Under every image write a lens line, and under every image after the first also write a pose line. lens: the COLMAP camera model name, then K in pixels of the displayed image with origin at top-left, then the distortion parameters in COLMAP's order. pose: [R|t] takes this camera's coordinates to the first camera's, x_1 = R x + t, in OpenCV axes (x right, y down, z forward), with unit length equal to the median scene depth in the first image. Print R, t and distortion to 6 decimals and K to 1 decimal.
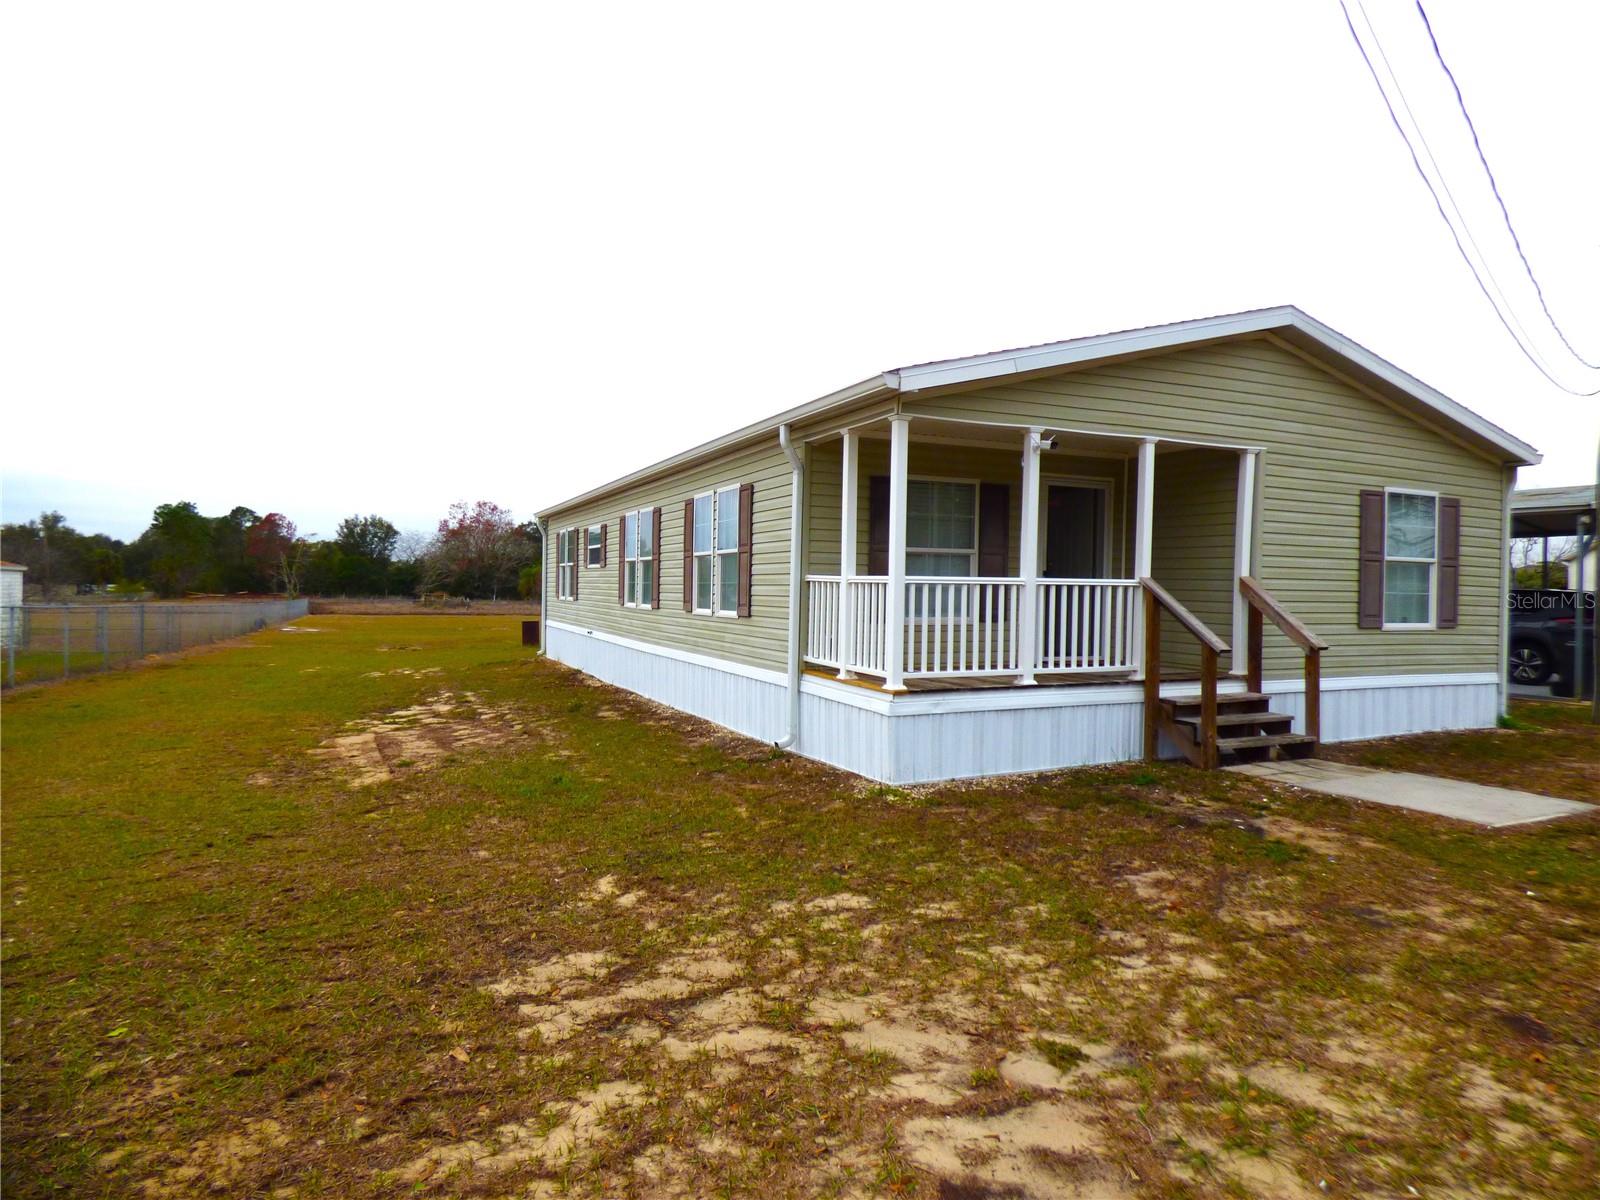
lens RADIAL K [[945.9, 0, 795.2], [0, 945.9, 605.6], [0, 0, 1]] dist [-0.002566, 0.011635]
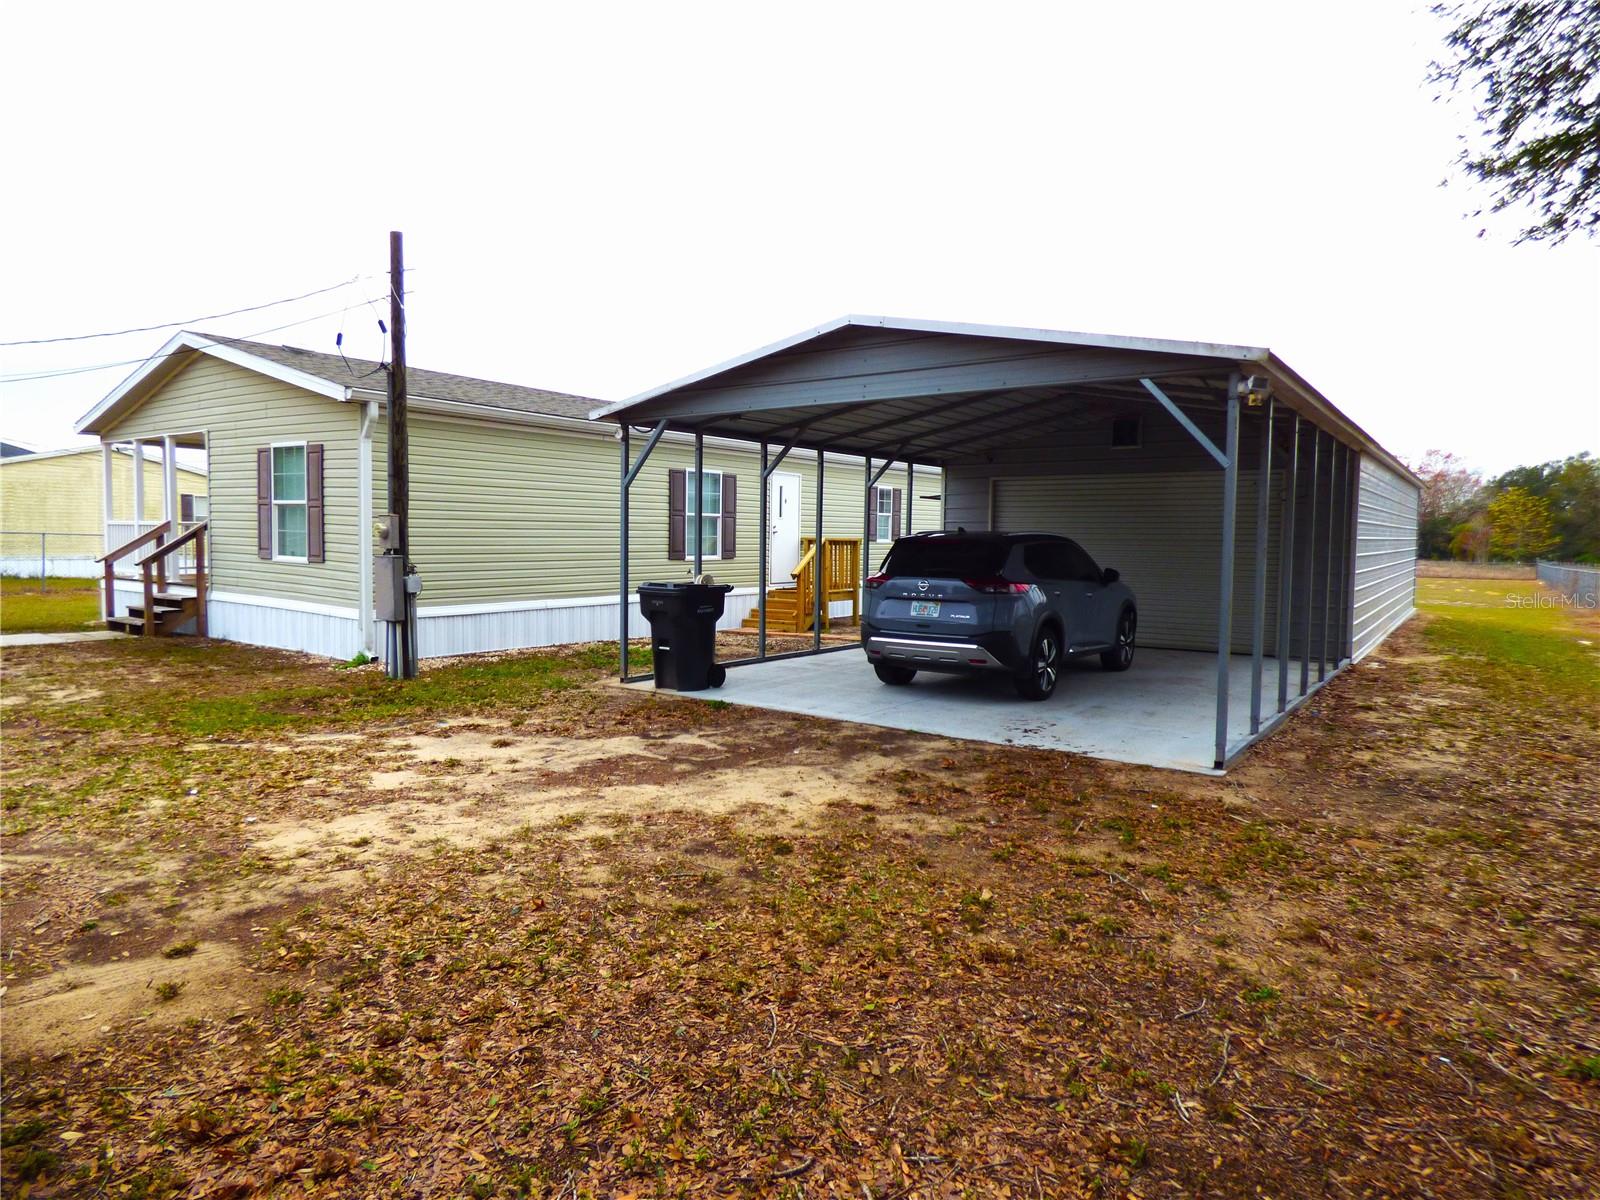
lens RADIAL K [[945.9, 0, 816.0], [0, 945.9, 603.4], [0, 0, 1]] dist [-0.002566, 0.011635]
pose [[0.502947, 0.061710, -0.862112, 2.073435], [-0.025692, 0.998075, 0.056453, -0.006348], [0.863935, -0.006244, 0.503564, 1.004814]]
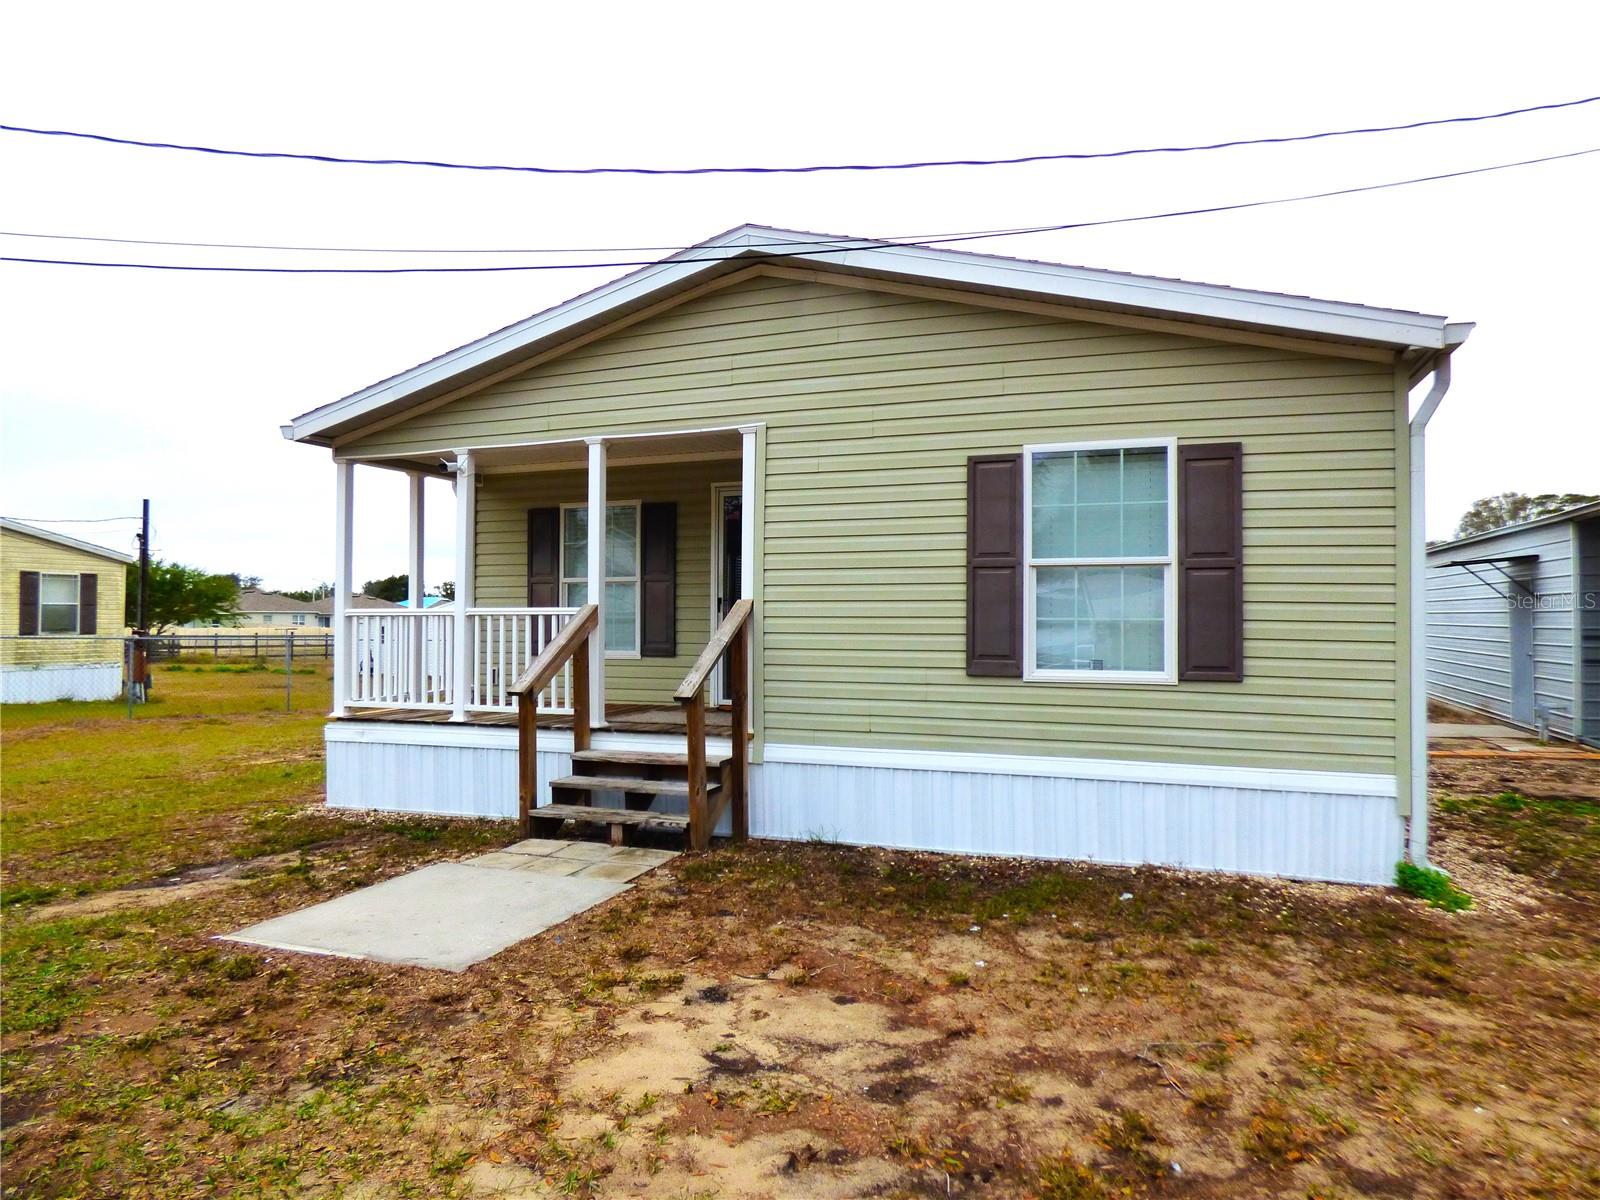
lens RADIAL K [[945.9, 0, 801.4], [0, 945.9, 599.8], [0, 0, 1]] dist [-0.002566, 0.011635]
pose [[0.713735, -0.027144, -0.699889, 0.957164], [-0.004906, 0.999031, -0.043749, 0.001906], [0.700398, 0.034659, 0.712910, 0.471222]]
